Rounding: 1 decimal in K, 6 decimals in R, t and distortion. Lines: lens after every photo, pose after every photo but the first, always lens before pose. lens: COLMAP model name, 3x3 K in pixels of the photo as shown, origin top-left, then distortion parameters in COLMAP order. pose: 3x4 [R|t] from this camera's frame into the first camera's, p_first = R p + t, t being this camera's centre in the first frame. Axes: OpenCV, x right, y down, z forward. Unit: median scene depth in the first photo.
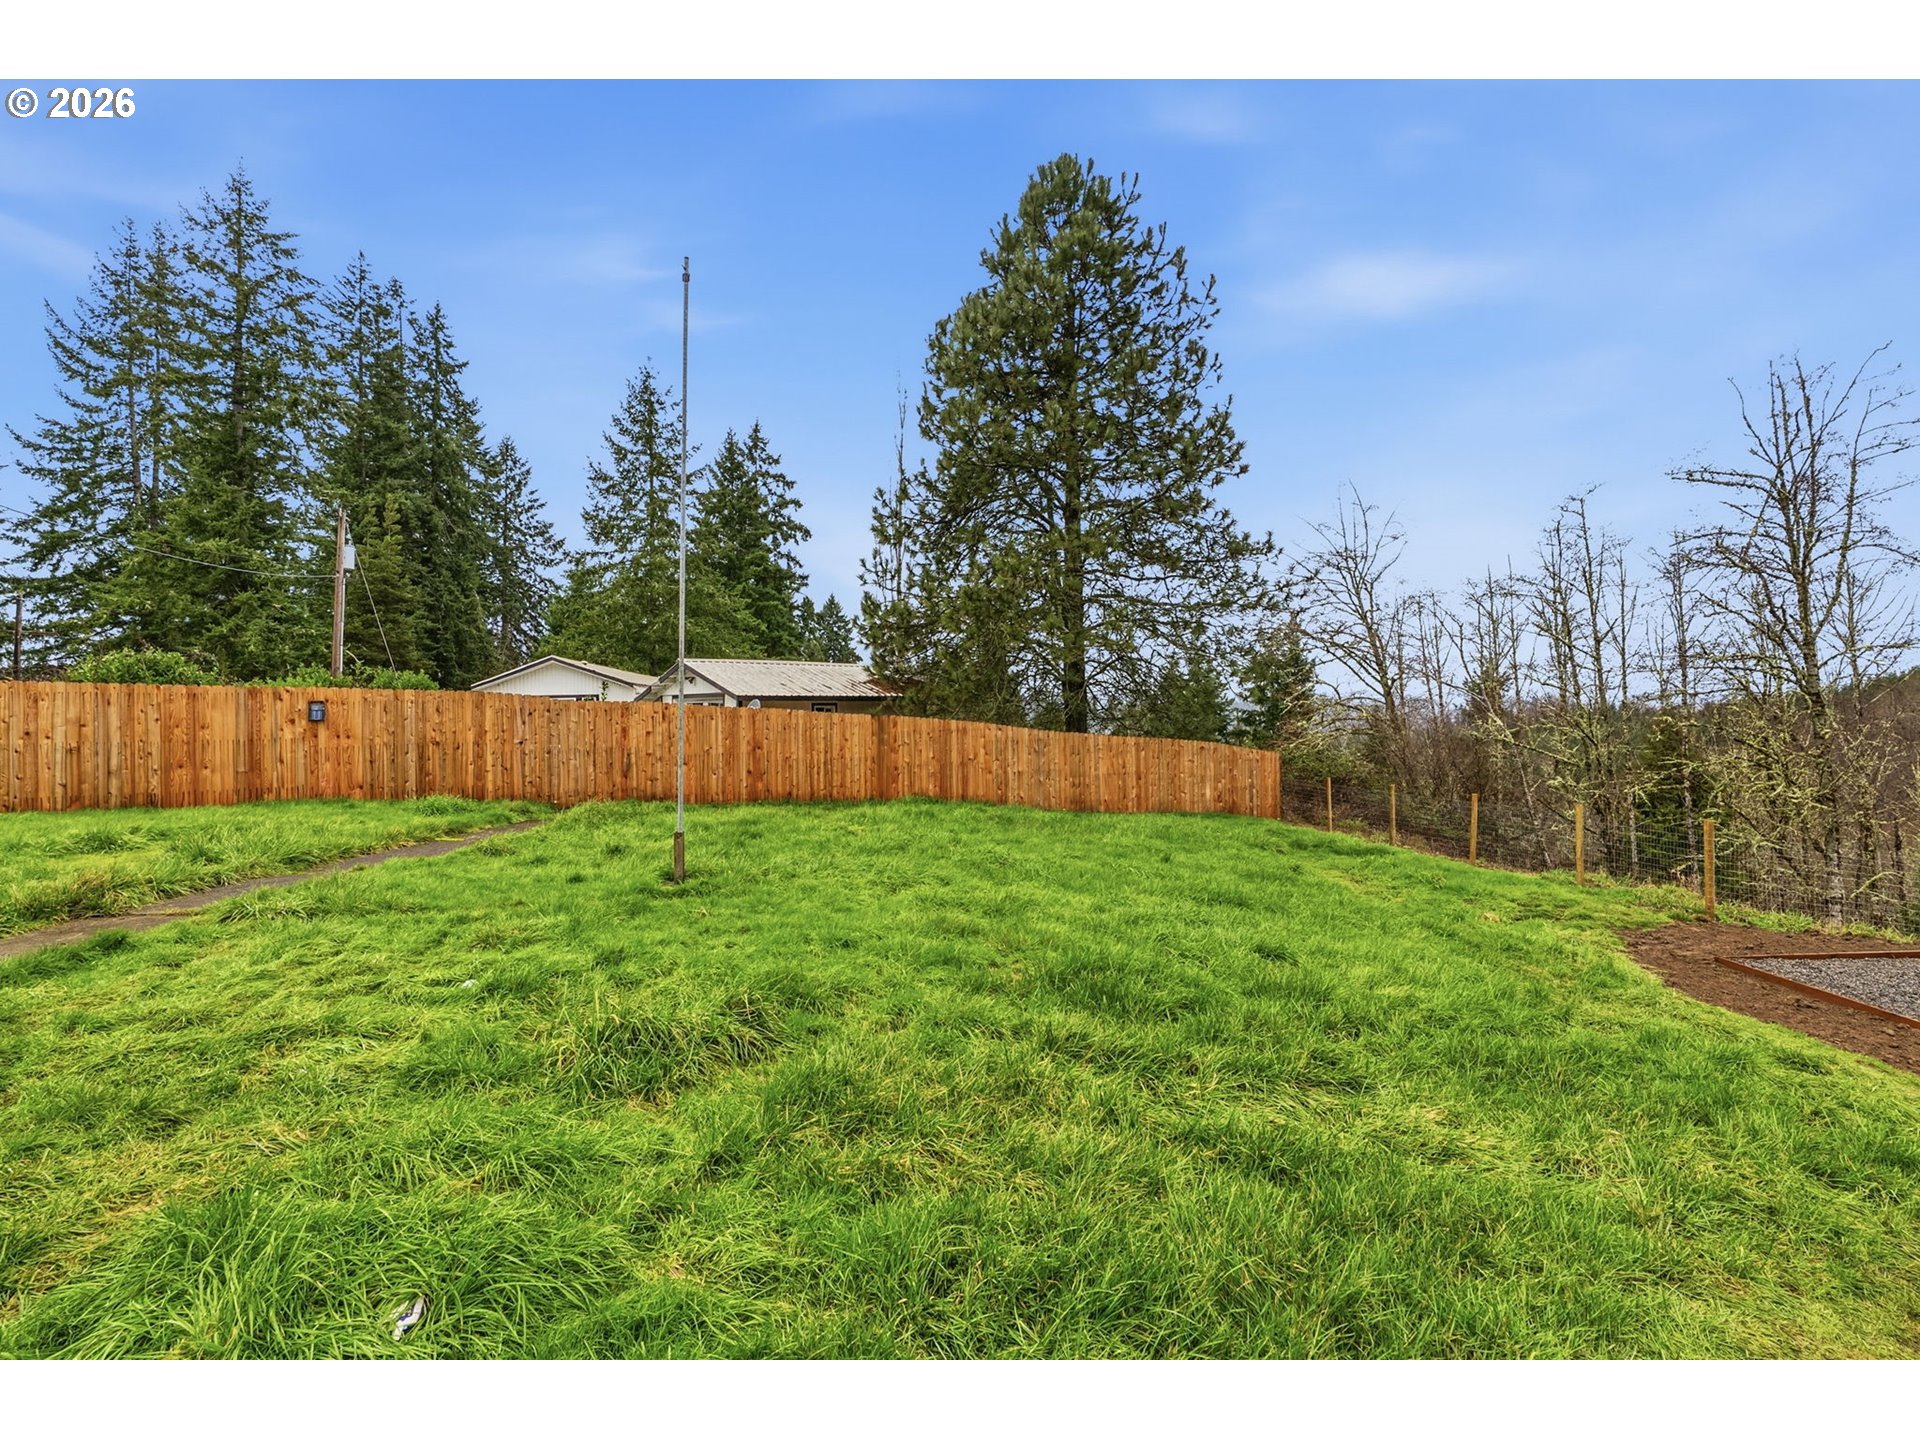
lens RADIAL K [[879.2, 0, 970.2], [0, 879.2, 696.0], [0, 0, 1]] dist [-0.007011, 0.001510]
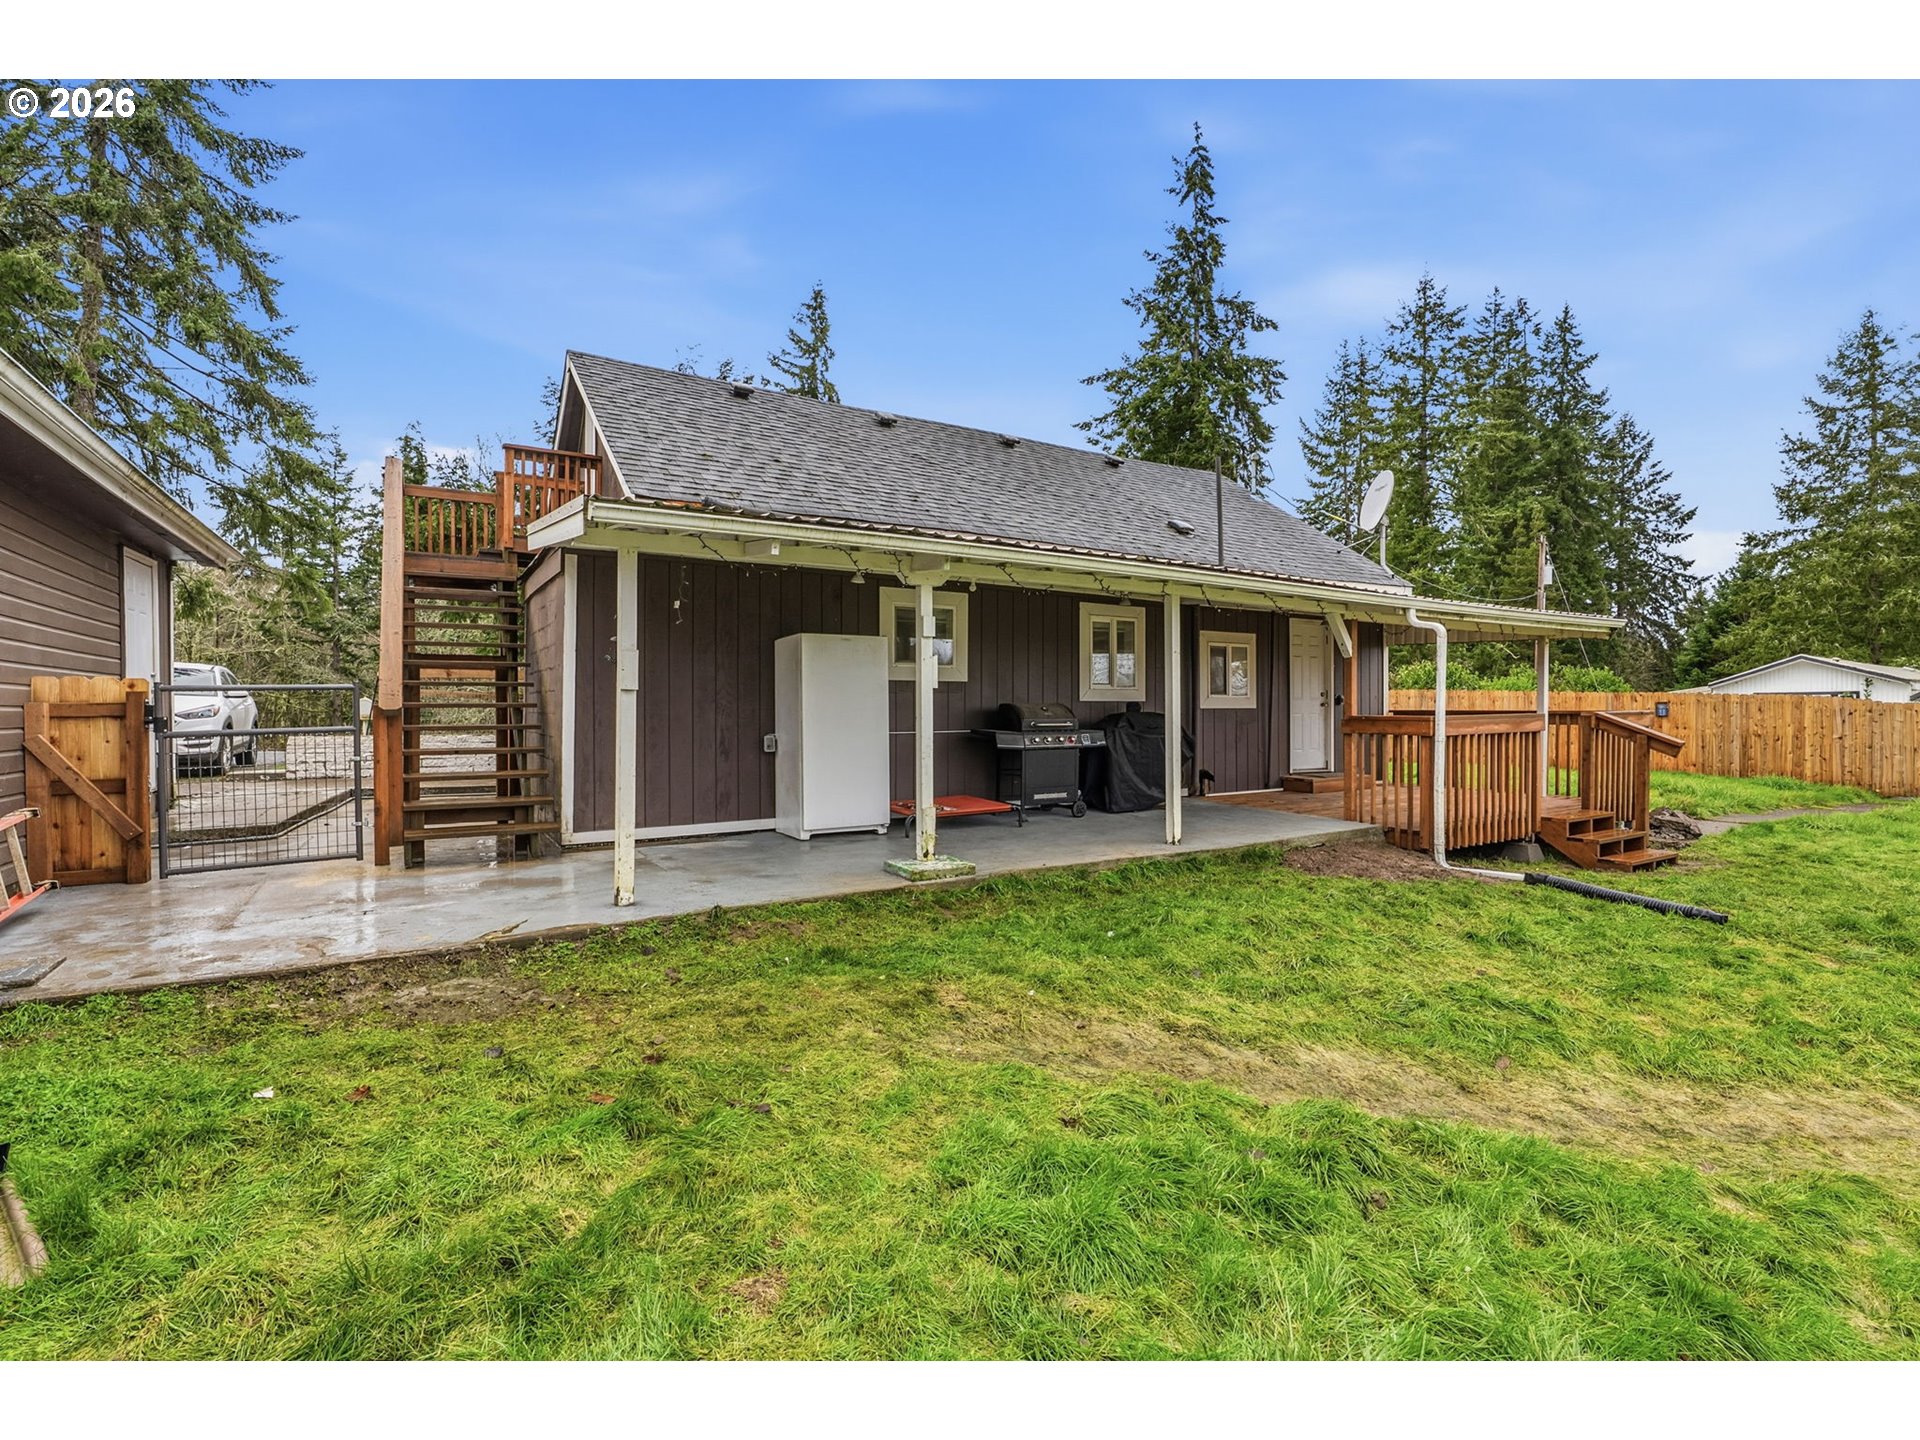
lens RADIAL K [[879.2, 0, 953.1], [0, 879.2, 712.9], [0, 0, 1]] dist [-0.007011, 0.001510]
pose [[0.449548, 0.020103, -0.893030, 0.001215], [0.010956, 0.999547, 0.028017, -0.014073], [0.893189, -0.022379, 0.449124, -0.316480]]
